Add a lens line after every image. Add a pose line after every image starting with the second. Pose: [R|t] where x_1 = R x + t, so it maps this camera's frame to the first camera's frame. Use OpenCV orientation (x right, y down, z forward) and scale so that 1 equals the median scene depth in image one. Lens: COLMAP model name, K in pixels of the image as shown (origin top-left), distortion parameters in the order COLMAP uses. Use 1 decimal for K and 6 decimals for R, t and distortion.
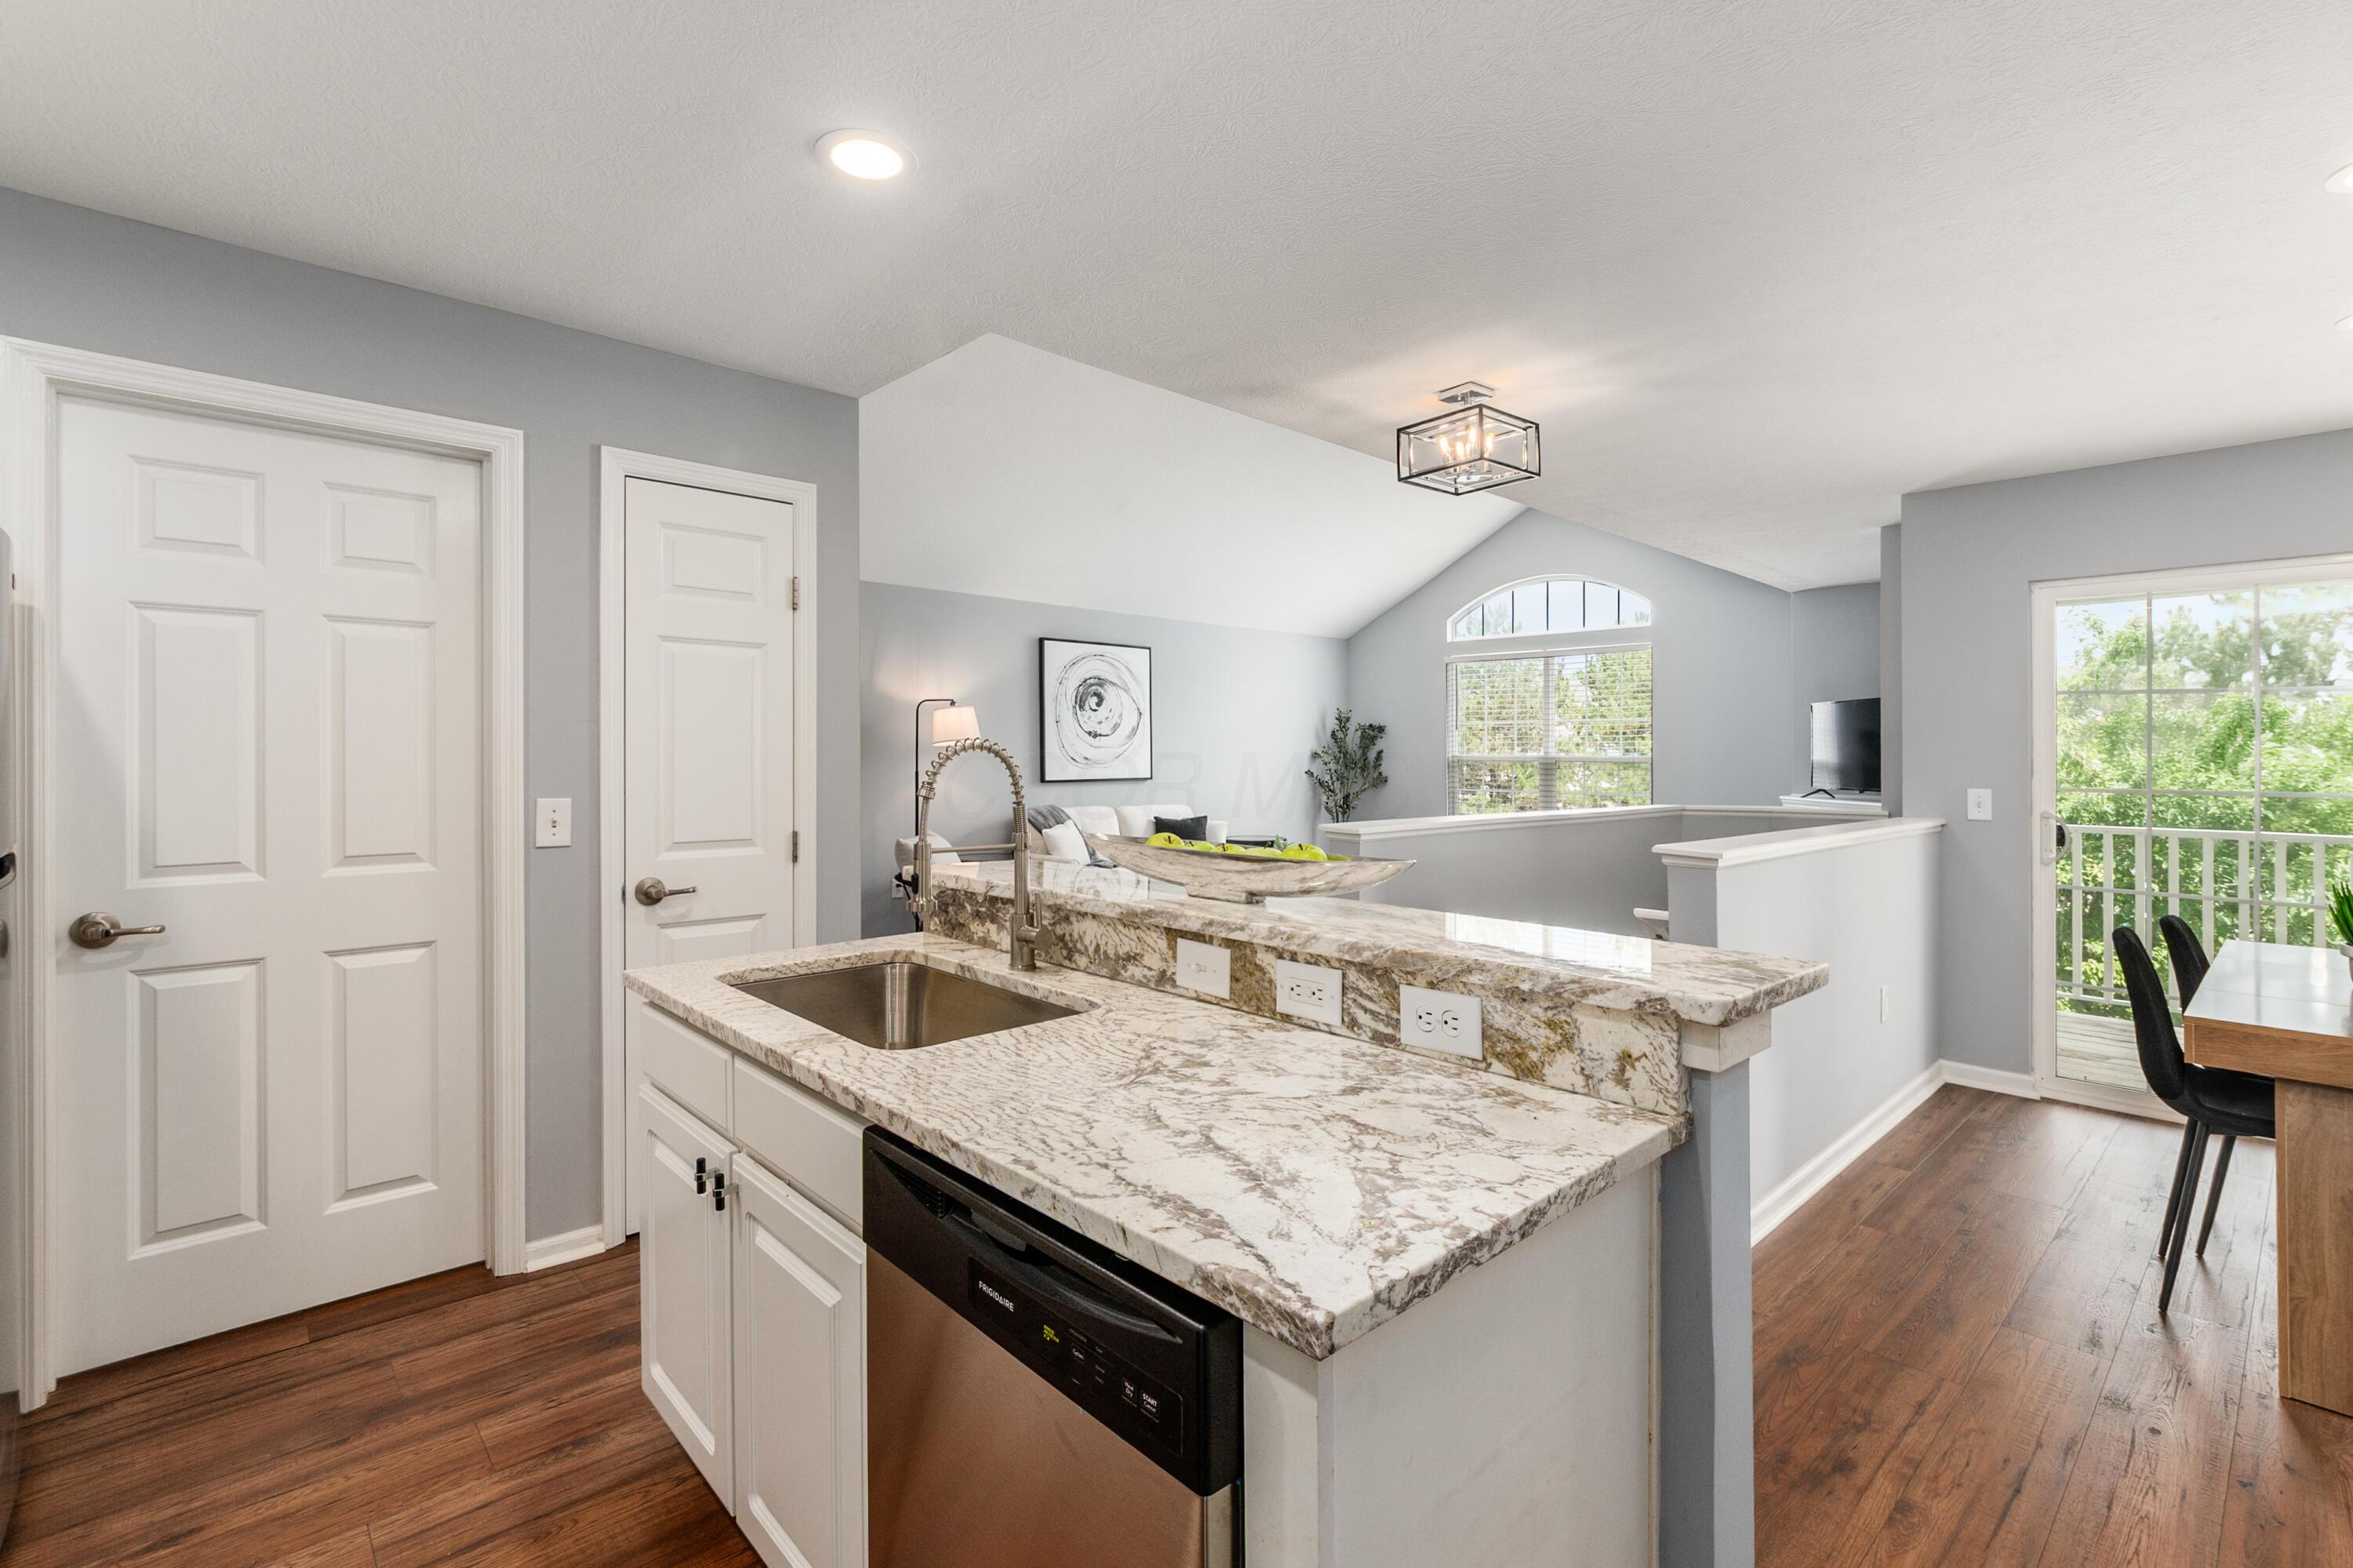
lens RADIAL K [[1053.1, 0, 1182.7], [0, 1053.1, 752.6], [0, 0, 1]] dist [-0.003595, 0.001620]
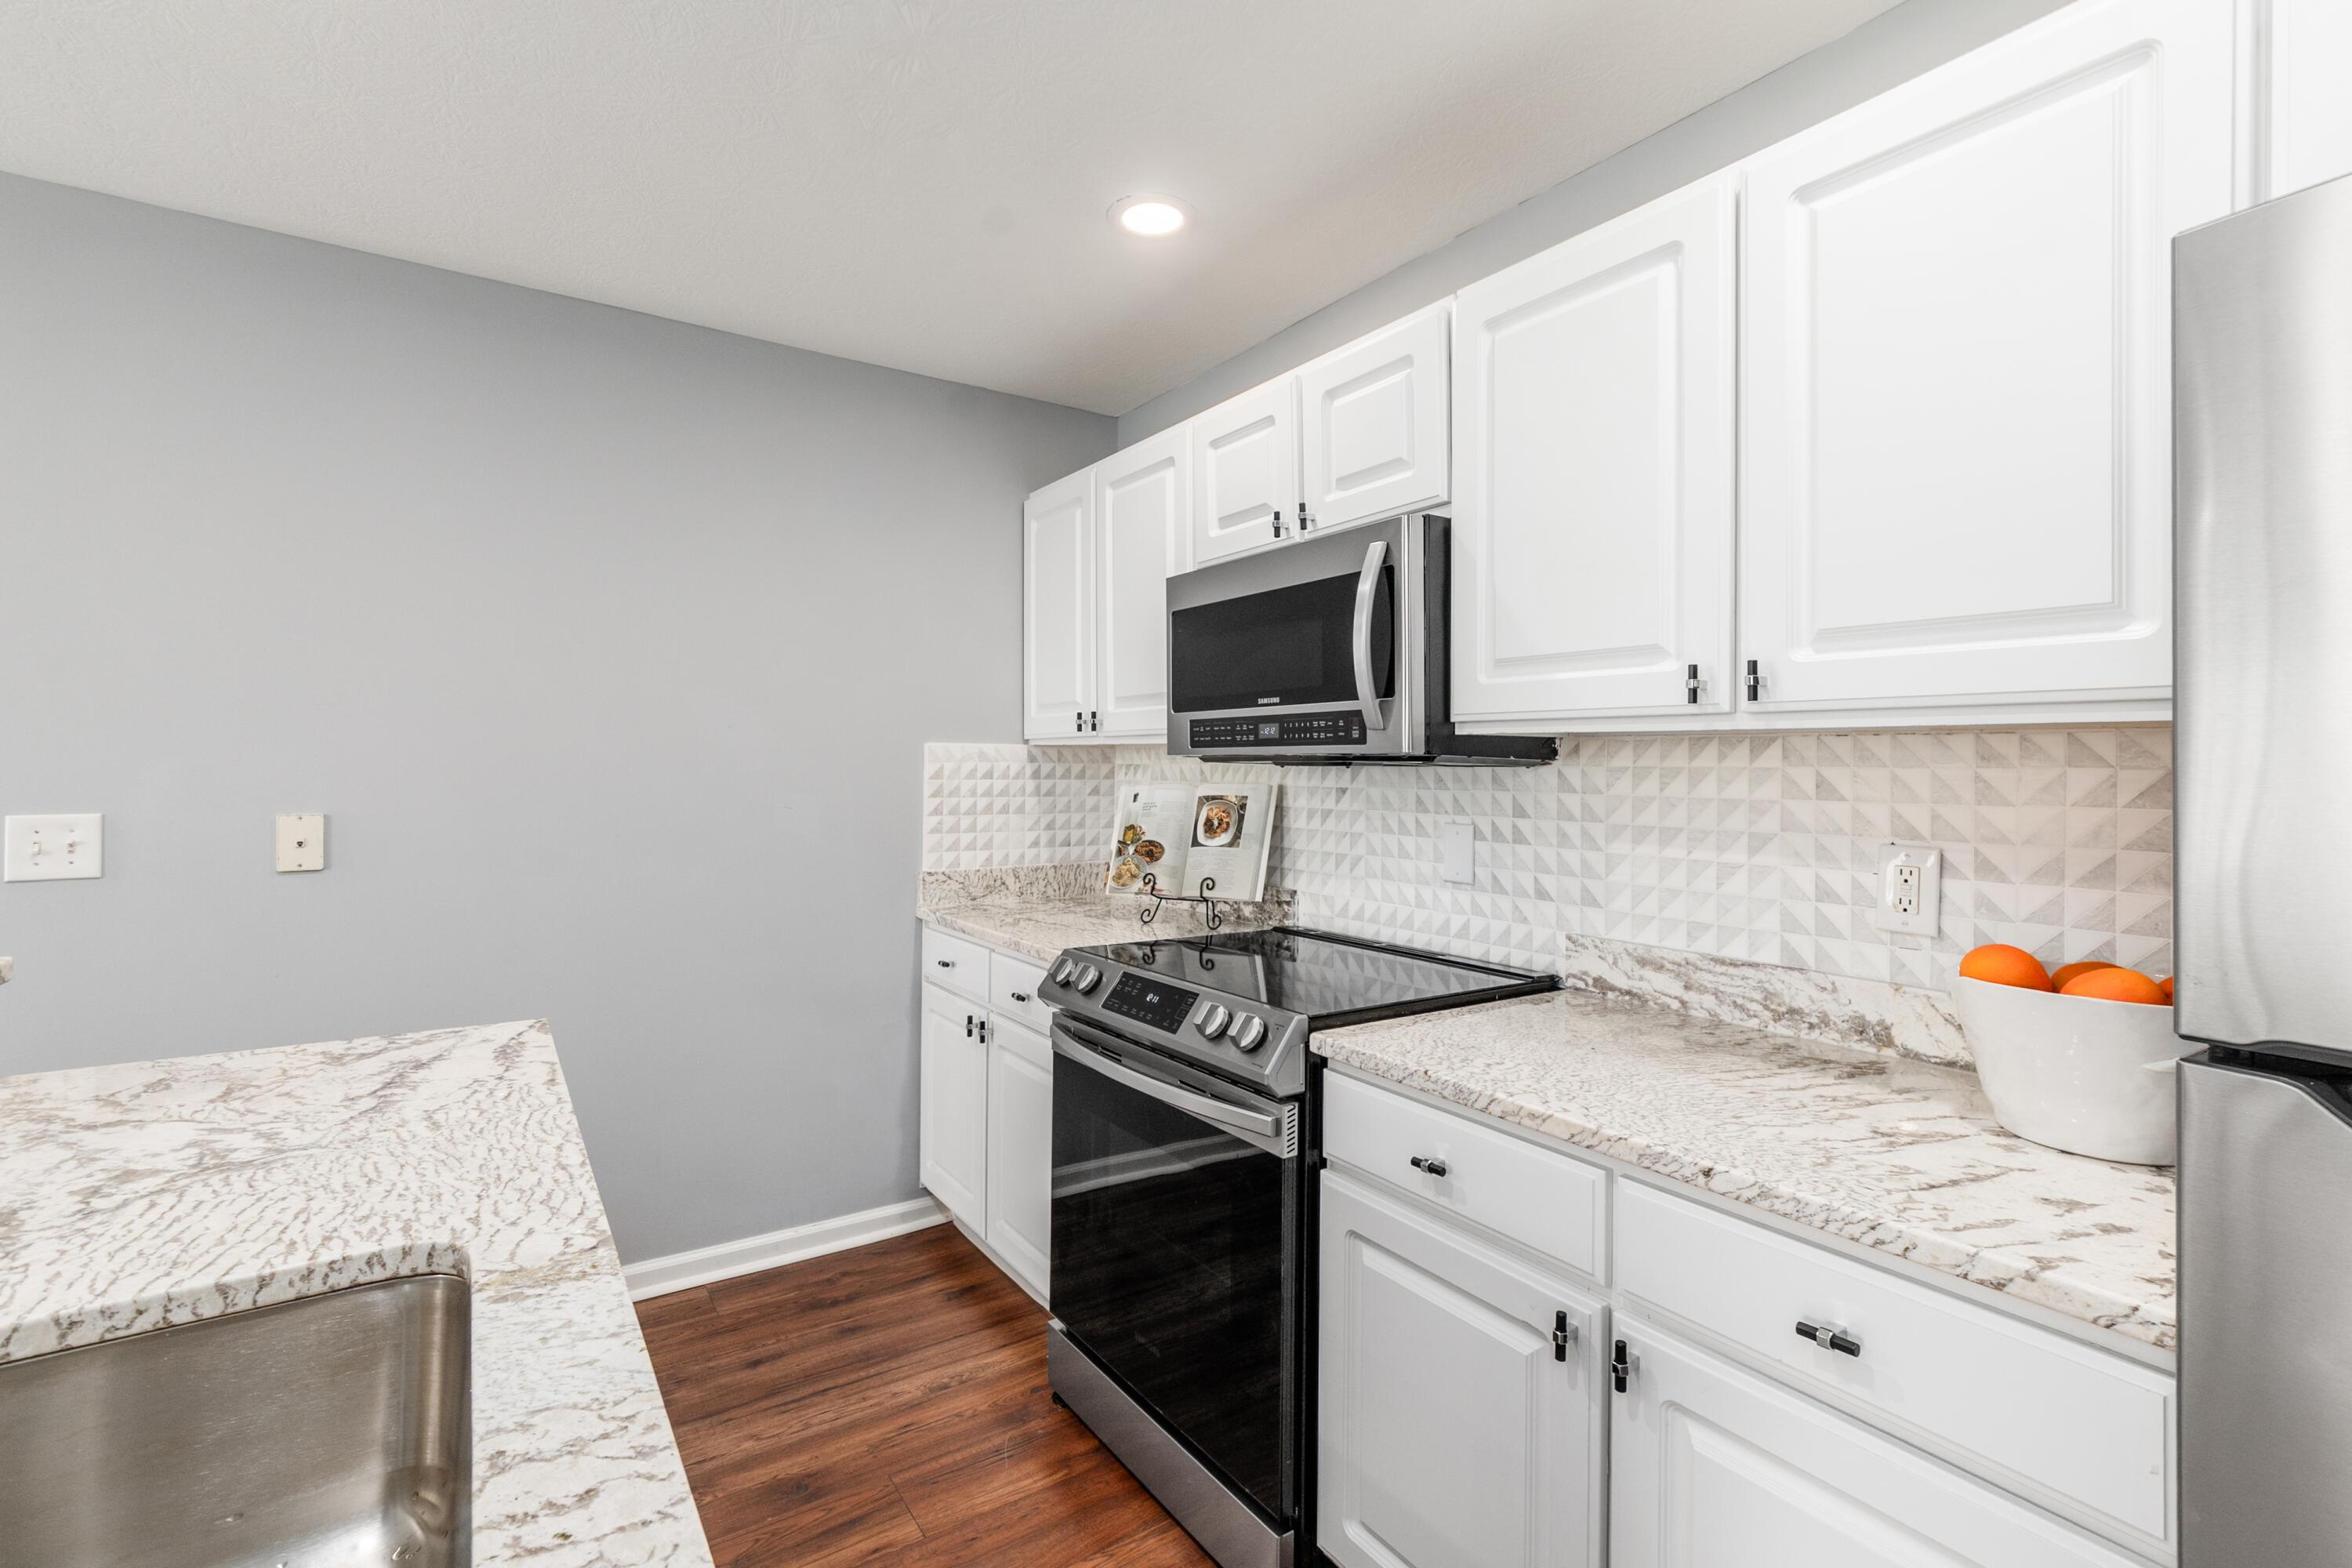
lens RADIAL K [[1052.6, 0, 1181.2], [0, 1052.6, 751.8], [0, 0, 1]] dist [-0.003595, 0.001620]
pose [[-0.988001, -0.005605, 0.154344, -0.402555], [-0.008036, 0.999853, -0.015136, 0.000593], [-0.154236, -0.016194, -0.987901, 0.785214]]
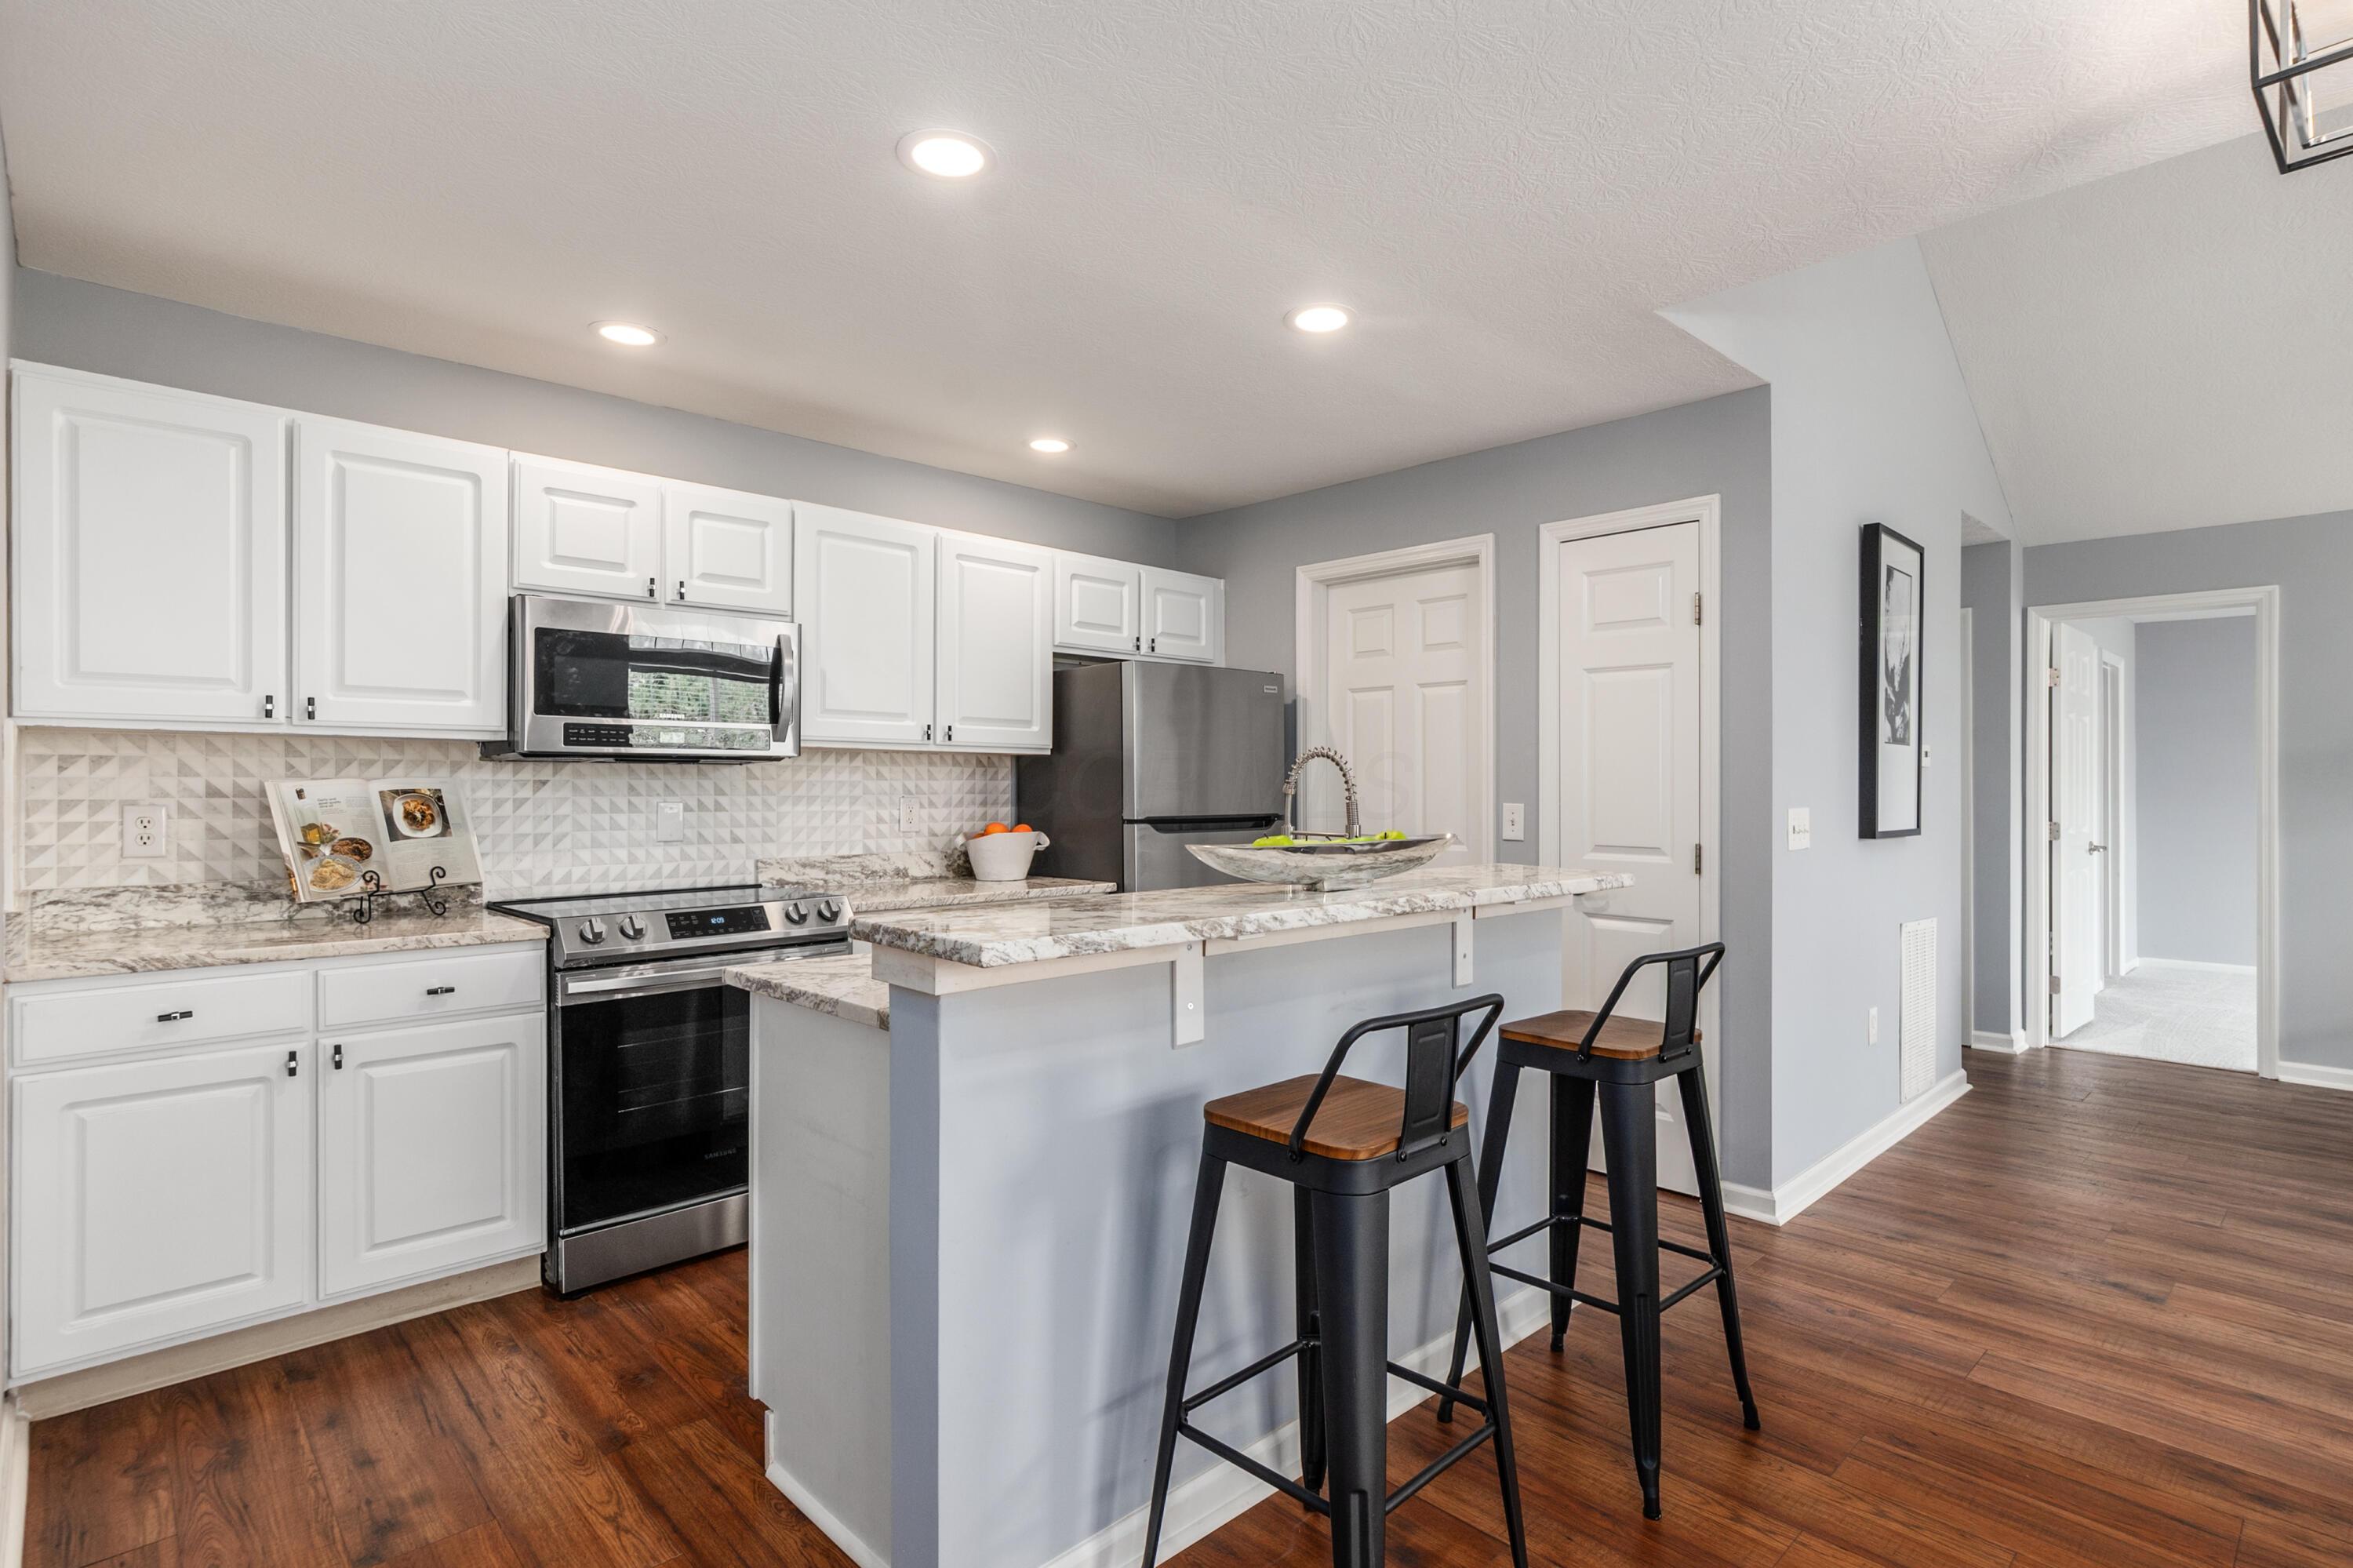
lens RADIAL K [[1151.7, 0, 1180.1], [0, 1151.7, 772.9], [0, 0, 1]] dist [-0.027676, 0.004717]
pose [[-0.002014, -0.010740, -0.999940, 0.802894], [-0.001446, 0.999941, -0.010737, 0.020812], [0.999997, 0.001425, -0.002029, 0.554357]]
